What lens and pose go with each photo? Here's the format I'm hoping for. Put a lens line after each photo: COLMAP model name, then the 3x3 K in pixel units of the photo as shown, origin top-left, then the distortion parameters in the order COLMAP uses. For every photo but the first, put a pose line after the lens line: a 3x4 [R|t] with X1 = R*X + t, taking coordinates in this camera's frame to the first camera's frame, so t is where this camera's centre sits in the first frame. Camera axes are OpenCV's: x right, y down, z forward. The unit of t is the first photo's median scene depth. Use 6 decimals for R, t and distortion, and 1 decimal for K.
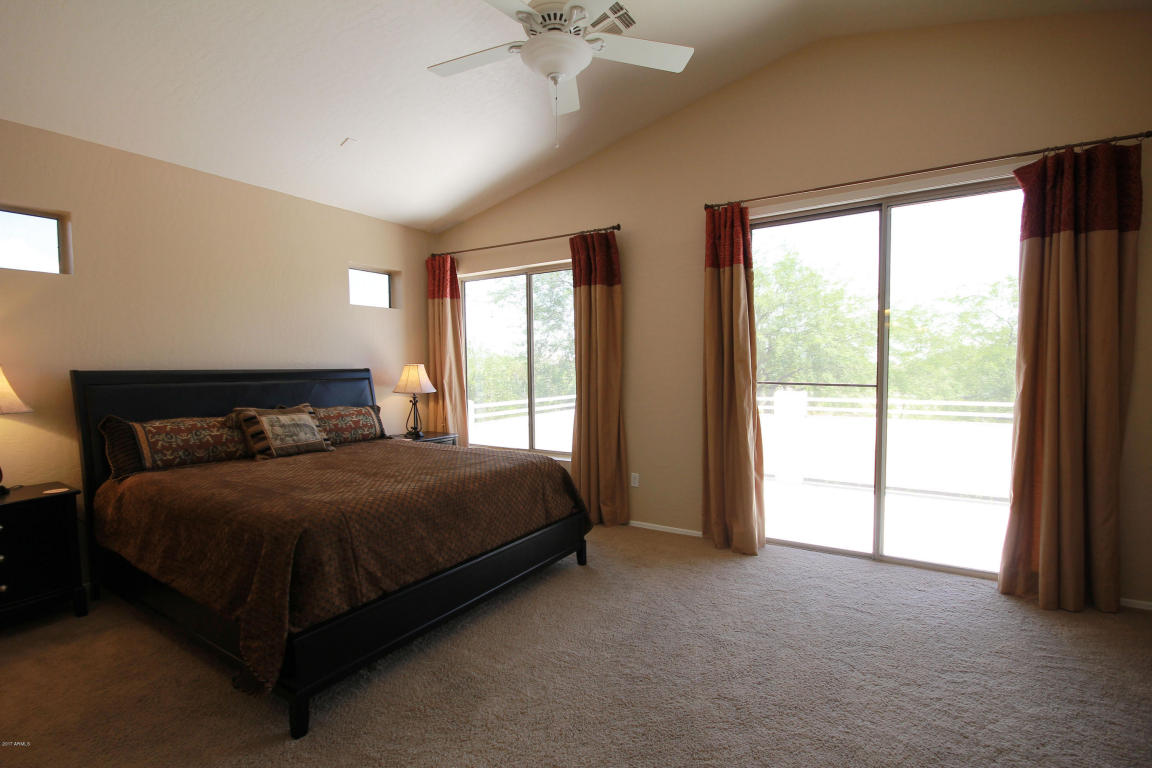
lens RADIAL K [[532.2, 0, 572.9], [0, 532.2, 399.1], [0, 0, 1]] dist [-0.000475, -0.006672]
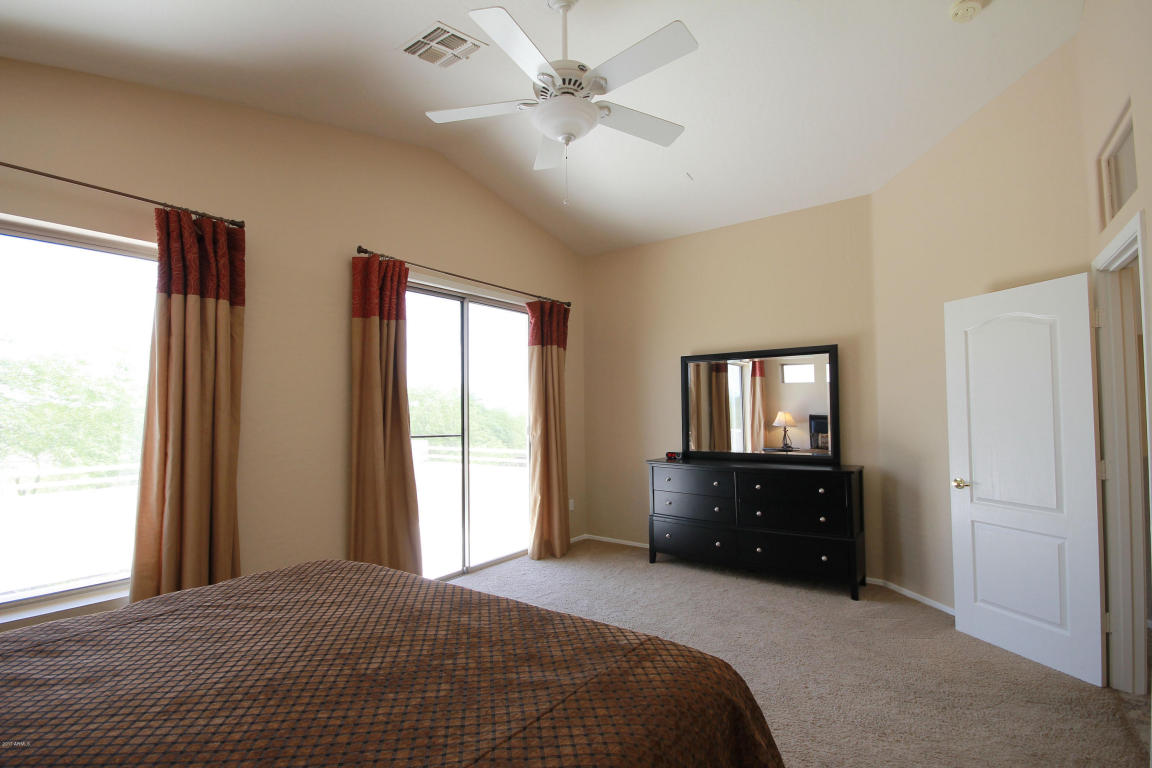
lens RADIAL K [[532.2, 0, 572.9], [0, 532.2, 399.1], [0, 0, 1]] dist [-0.000475, -0.006672]
pose [[0.070015, 0.026879, 0.997184, -0.702602], [0.059663, 0.997735, -0.031083, -0.056540], [-0.995760, 0.061671, 0.068253, 0.643177]]
